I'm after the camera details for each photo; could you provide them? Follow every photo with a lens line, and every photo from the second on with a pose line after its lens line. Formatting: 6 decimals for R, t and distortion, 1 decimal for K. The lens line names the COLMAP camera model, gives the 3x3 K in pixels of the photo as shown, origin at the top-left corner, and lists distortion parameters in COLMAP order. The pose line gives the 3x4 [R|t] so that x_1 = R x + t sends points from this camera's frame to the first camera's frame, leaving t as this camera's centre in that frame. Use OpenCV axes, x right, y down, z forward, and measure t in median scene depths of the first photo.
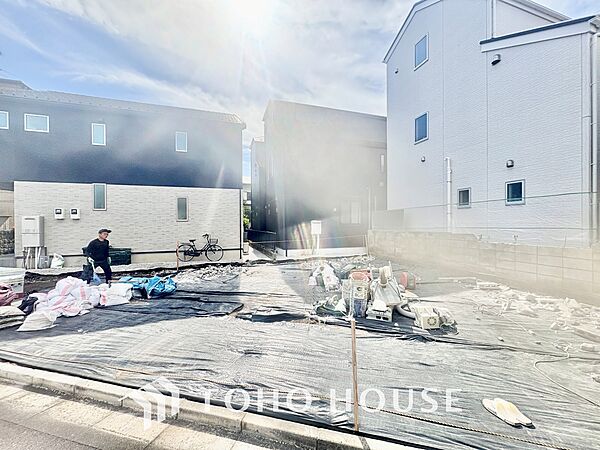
lens RADIAL K [[239.1, 0, 300.0], [0, 239.1, 225.0], [0, 0, 1]] dist [0.000630, 0.000069]
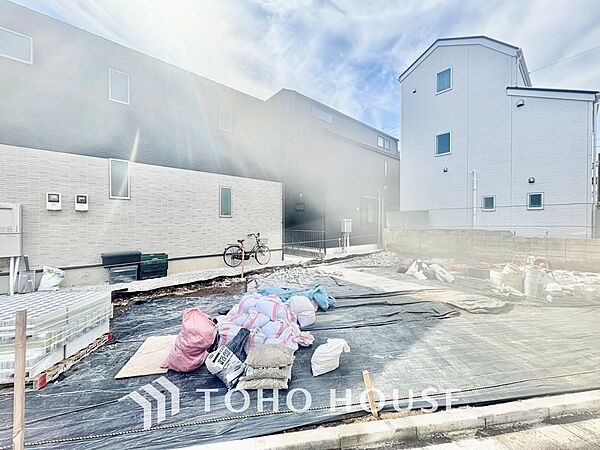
lens RADIAL K [[239.1, 0, 300.0], [0, 239.1, 225.0], [0, 0, 1]] dist [0.000630, 0.000069]
pose [[0.918434, 0.004848, 0.395544, -0.850007], [-0.006176, 0.999979, 0.002085, 0.010111], [-0.395526, -0.004358, 0.918445, 0.229866]]
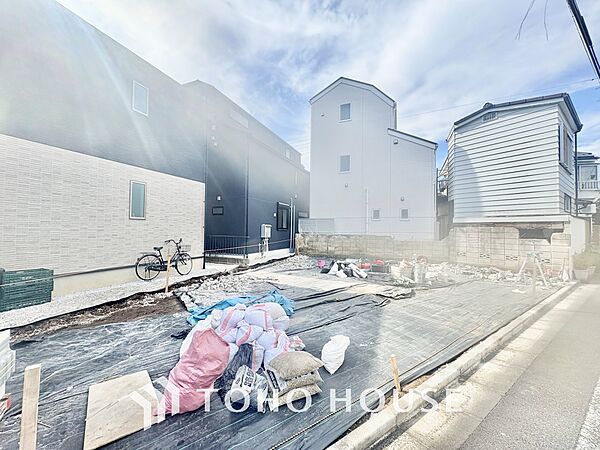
lens RADIAL K [[239.1, 0, 300.0], [0, 239.1, 225.0], [0, 0, 1]] dist [0.000630, 0.000069]
pose [[0.649688, 0.029930, 0.759611, -1.022114], [-0.014599, 0.999532, -0.026897, 0.015269], [-0.760060, 0.006385, 0.649821, 0.351119]]
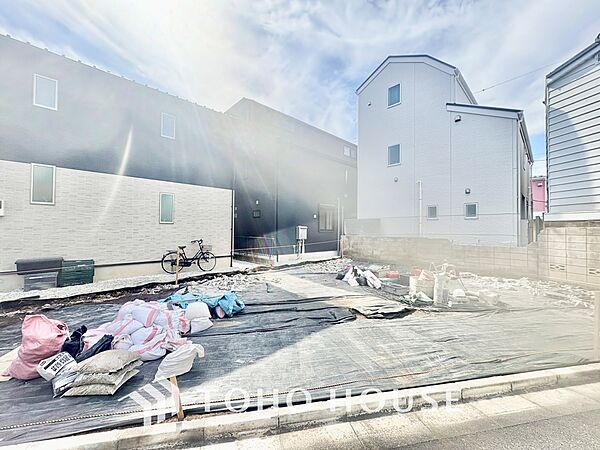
lens RADIAL K [[239.1, 0, 300.0], [0, 239.1, 225.0], [0, 0, 1]] dist [0.000630, 0.000069]
pose [[0.901412, 0.023423, 0.432328, -0.636266], [-0.013805, 0.999583, -0.025374, 0.004246], [-0.432742, 0.016904, 0.901359, 0.111508]]
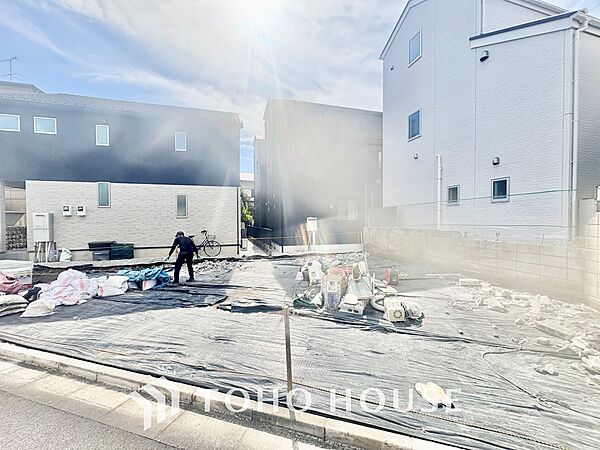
lens RADIAL K [[239.1, 0, 300.0], [0, 239.1, 225.0], [0, 0, 1]] dist [0.000630, 0.000069]
pose [[0.999272, 0.002643, -0.038057, 0.090356], [-0.002100, 0.999896, 0.014291, -0.001418], [0.038091, -0.014201, 0.999173, -0.031774]]
